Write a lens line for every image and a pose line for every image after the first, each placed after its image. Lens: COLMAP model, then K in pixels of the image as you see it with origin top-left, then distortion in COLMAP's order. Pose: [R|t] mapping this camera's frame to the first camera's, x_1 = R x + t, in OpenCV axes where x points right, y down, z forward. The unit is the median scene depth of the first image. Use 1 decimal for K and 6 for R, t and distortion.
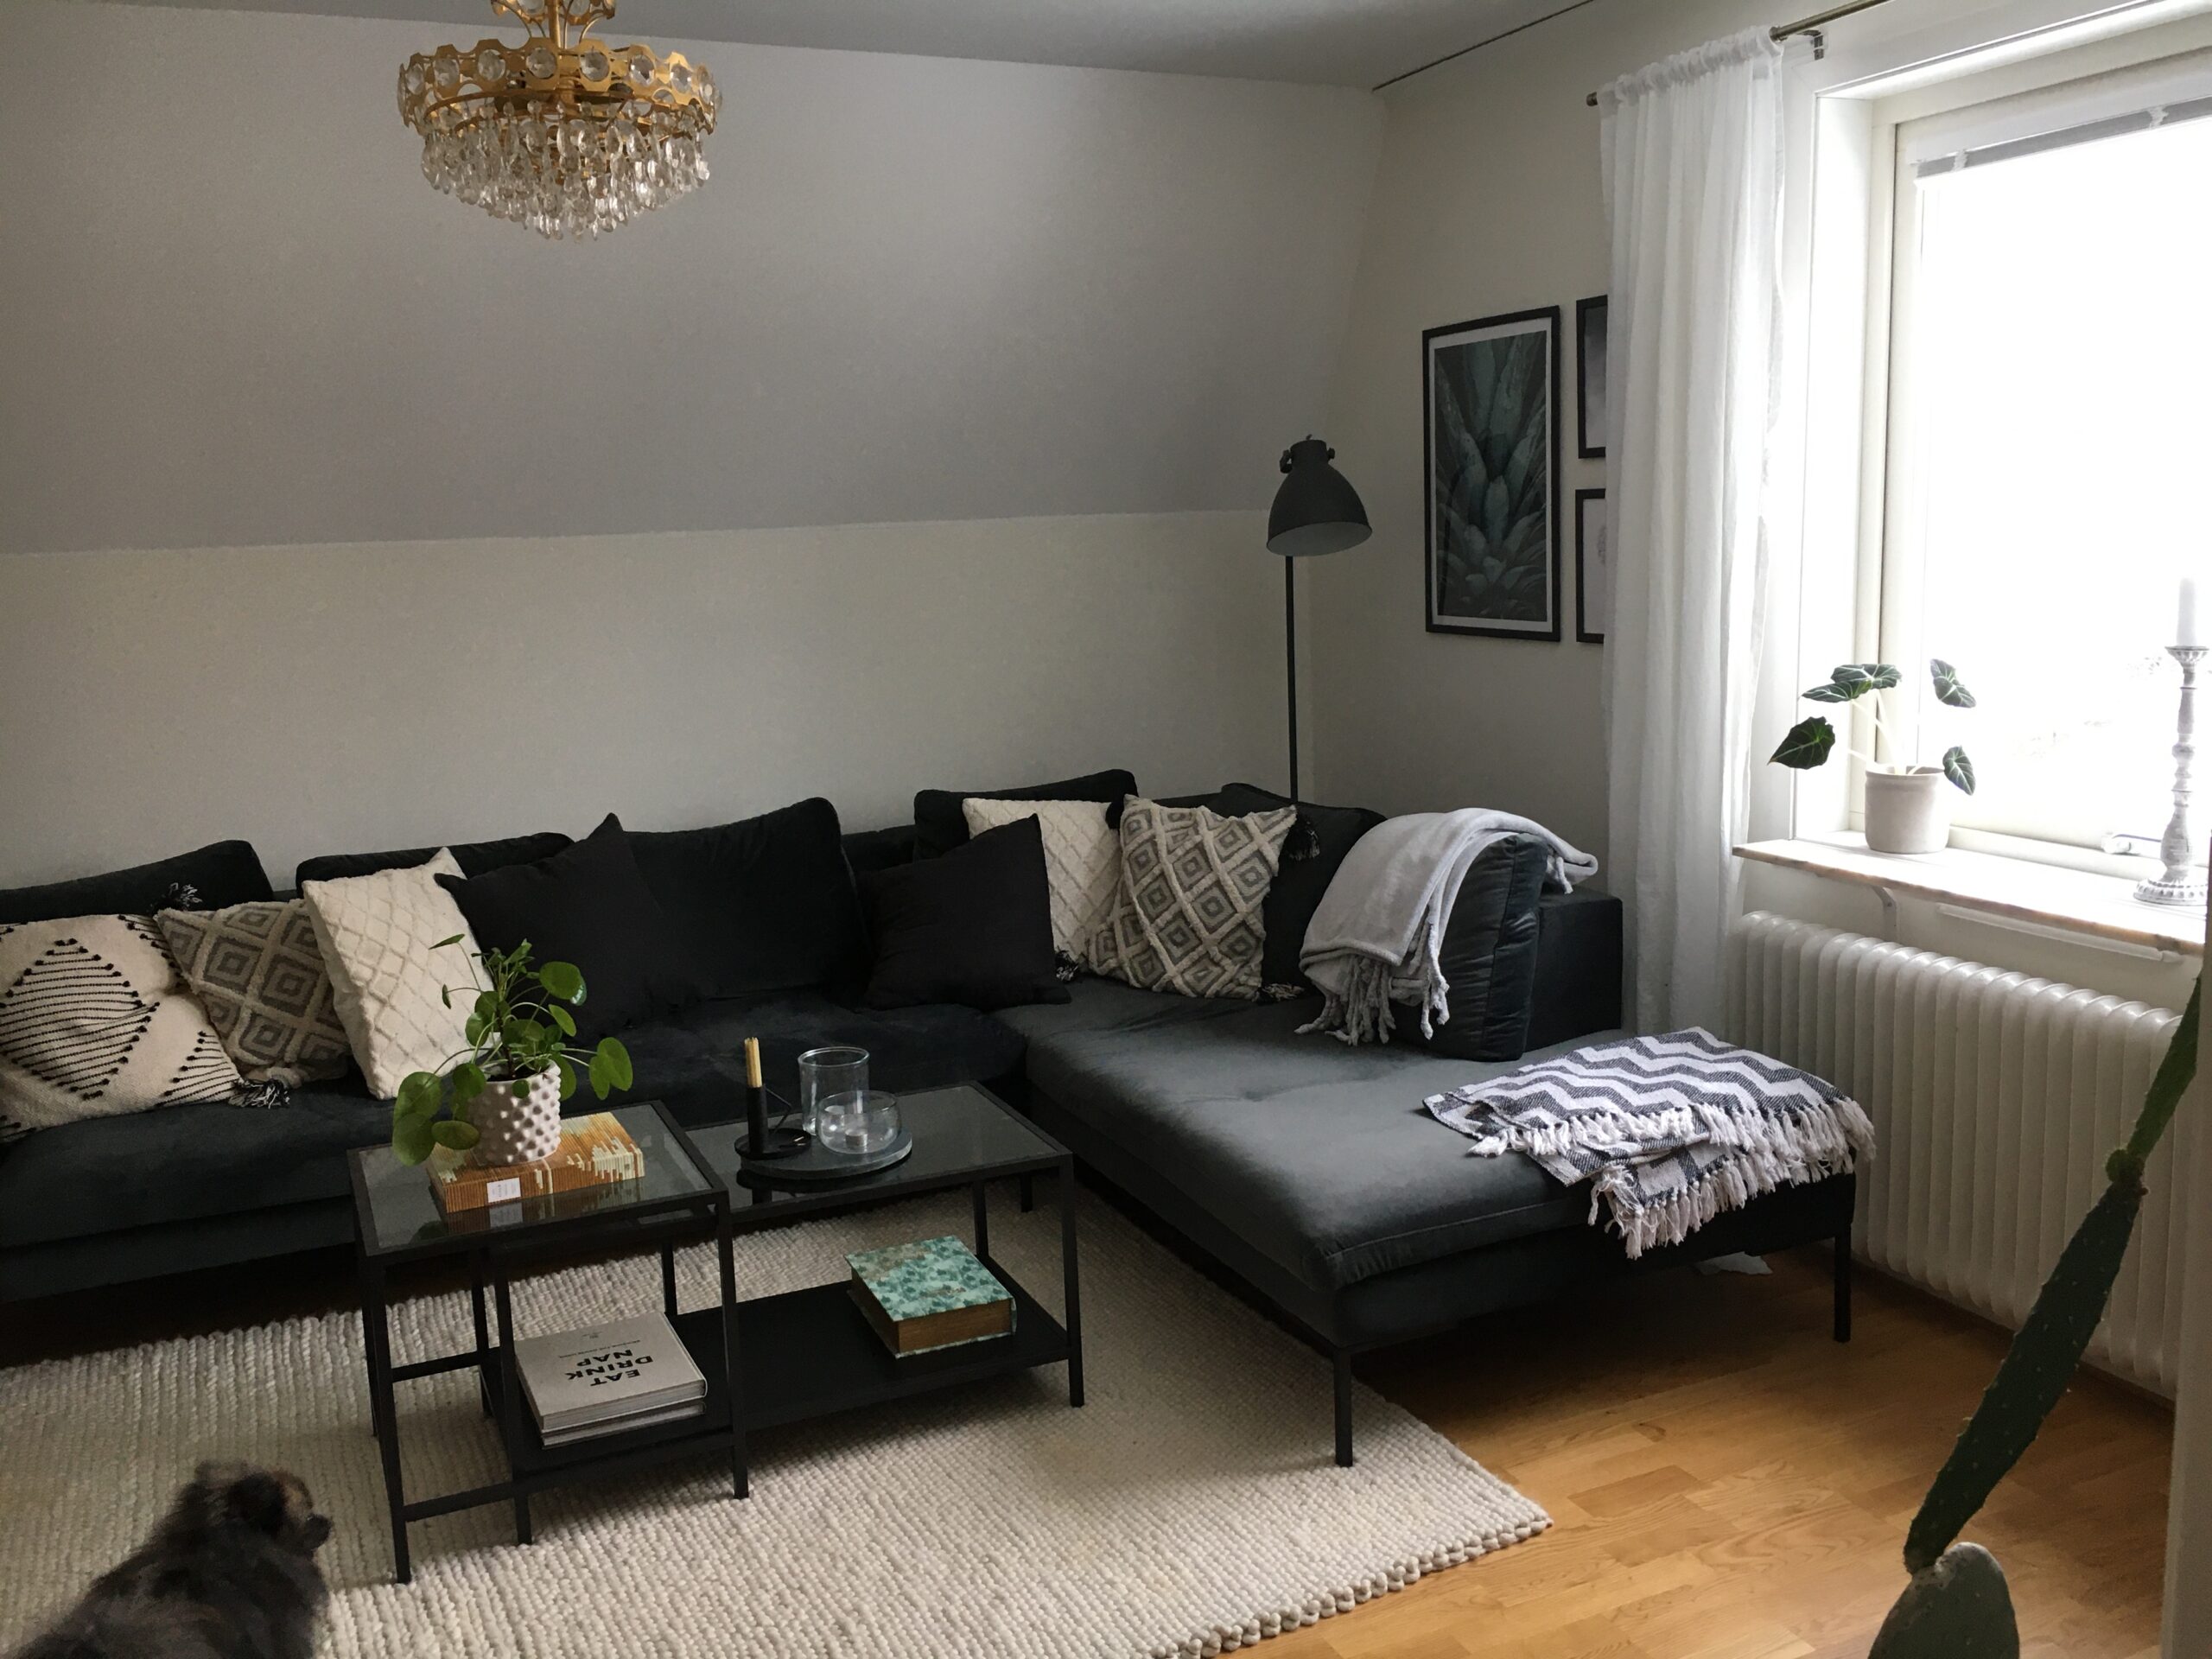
lens RADIAL K [[1898.8, 0, 1106.4], [0, 1898.8, 830.3], [0, 0, 1]] dist [0.007549, 0.001908]
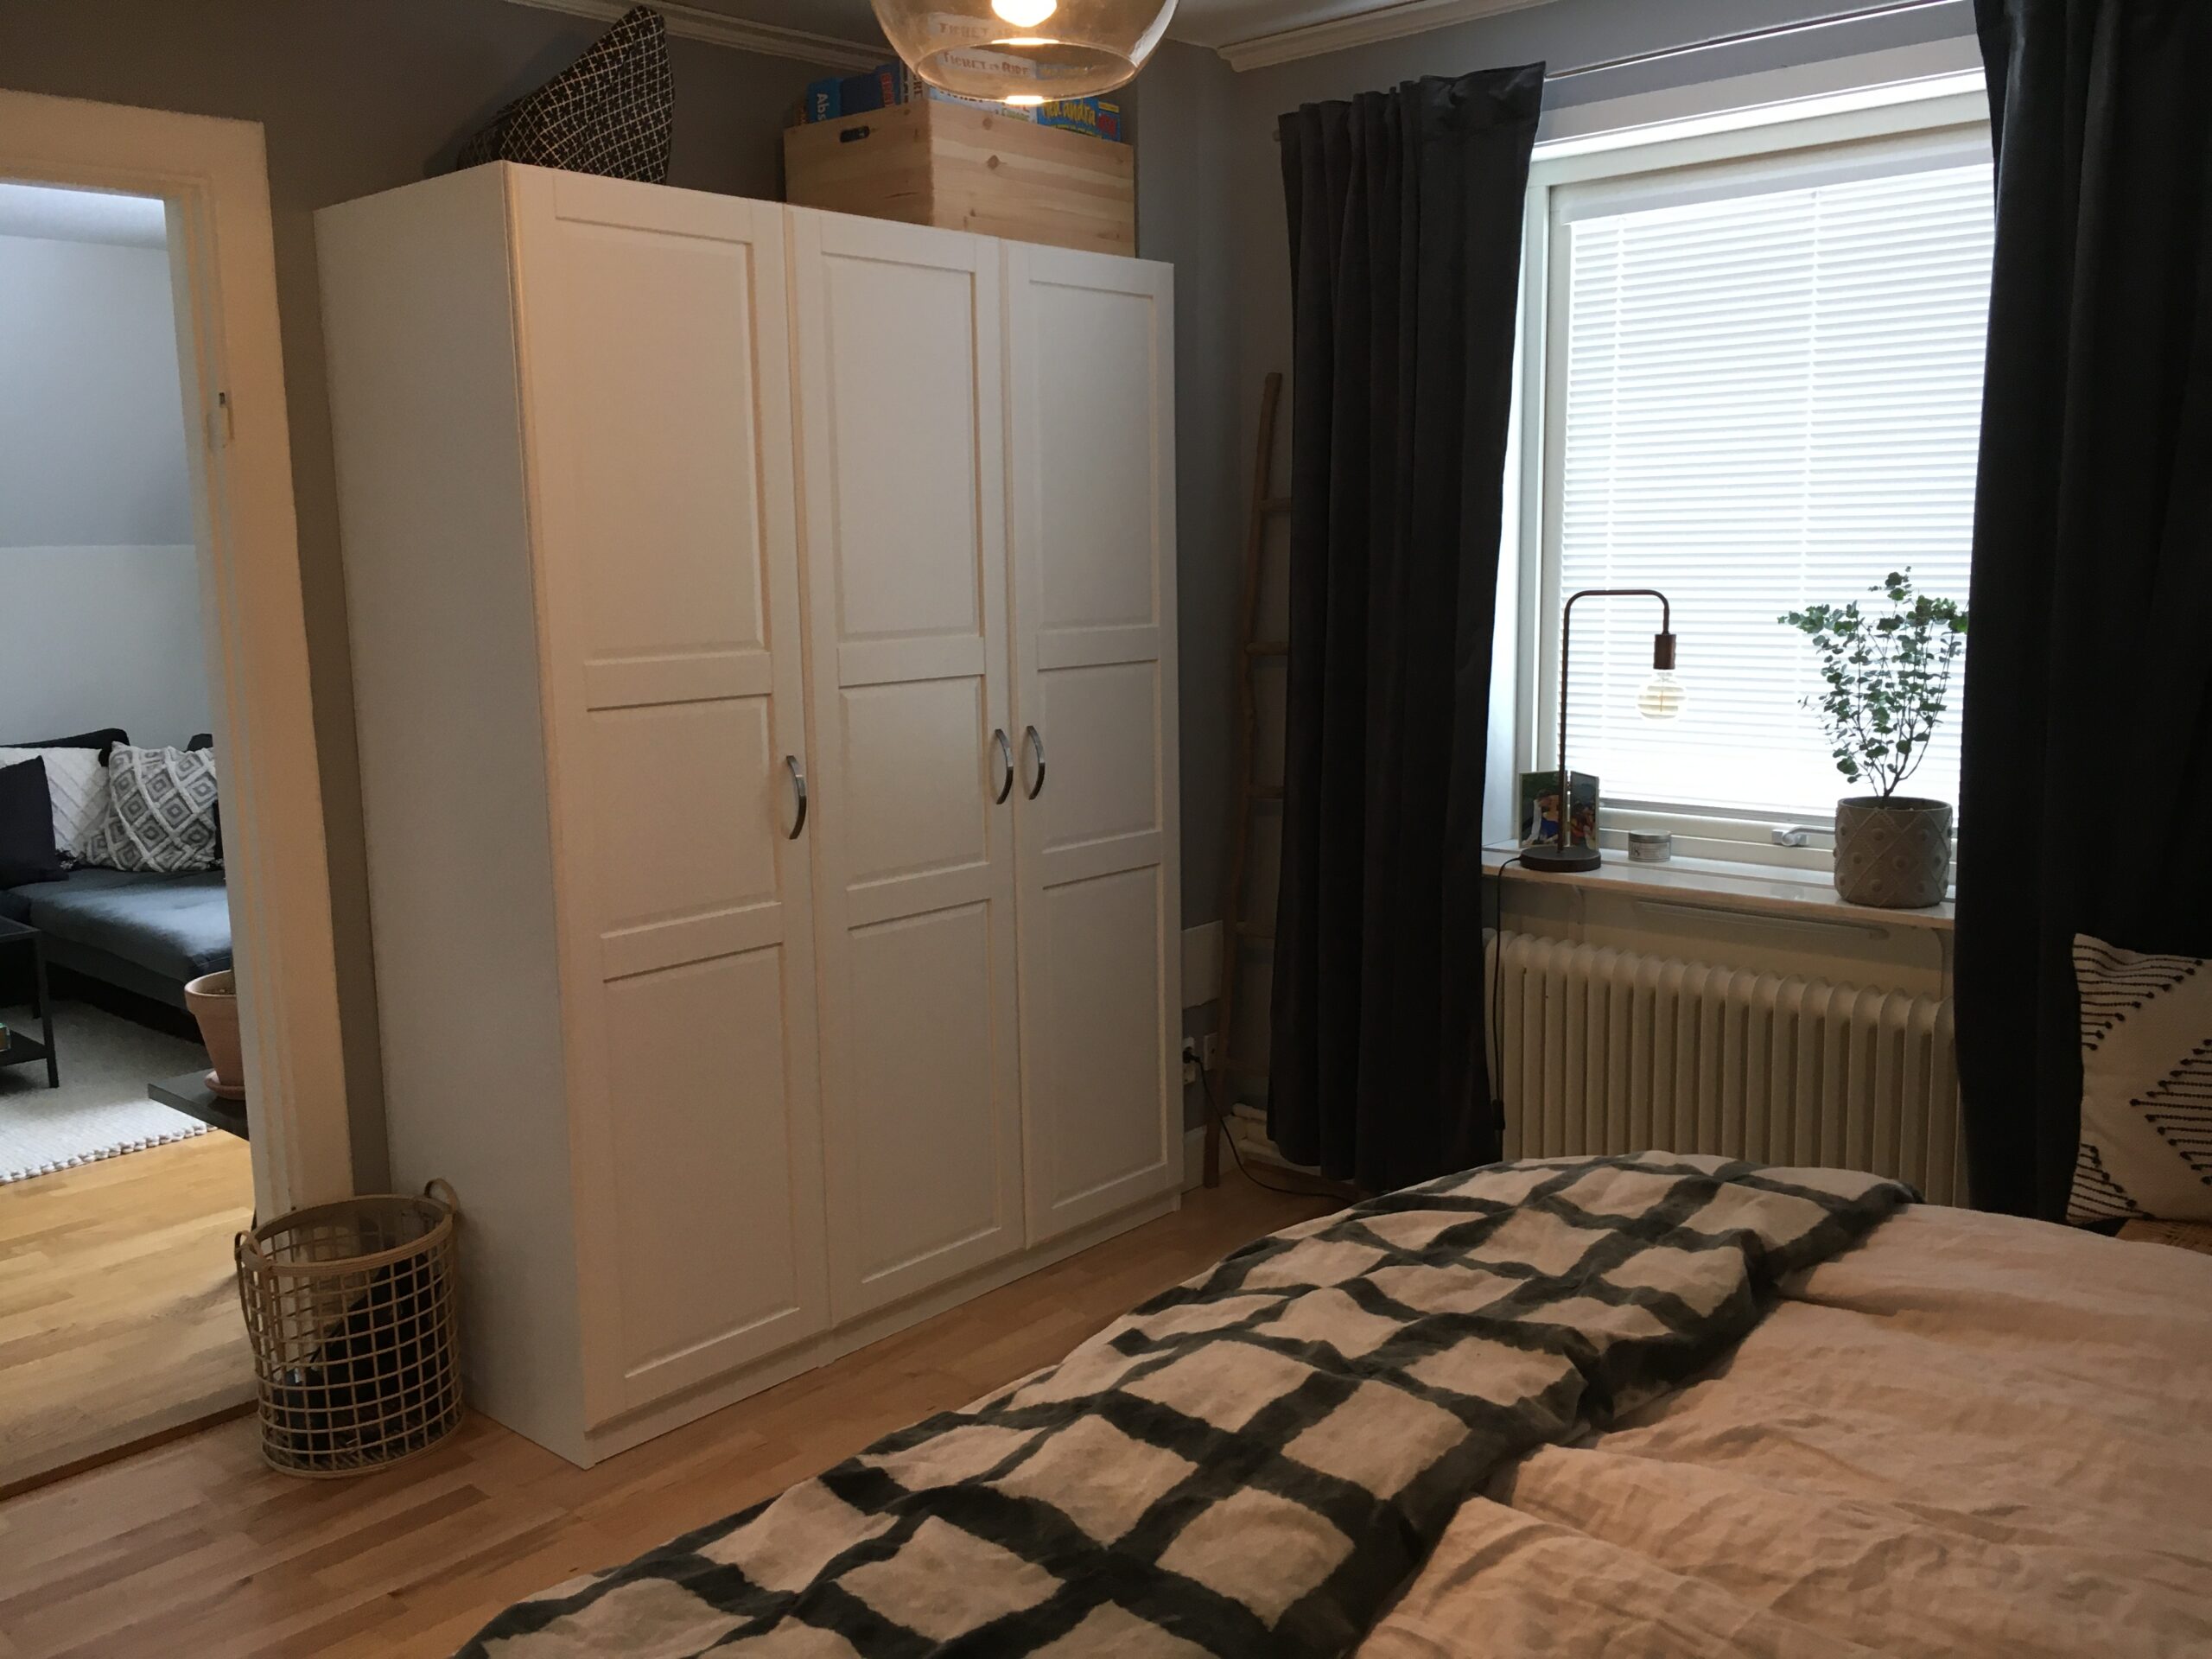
lens RADIAL K [[1898.8, 0, 1107.6], [0, 1898.8, 828.3], [0, 0, 1]] dist [0.007549, 0.001908]
pose [[0.913642, -0.045432, 0.403972, 0.119562], [0.053683, 0.998516, -0.009117, 0.105536], [-0.402959, 0.030016, 0.914726, -0.645762]]
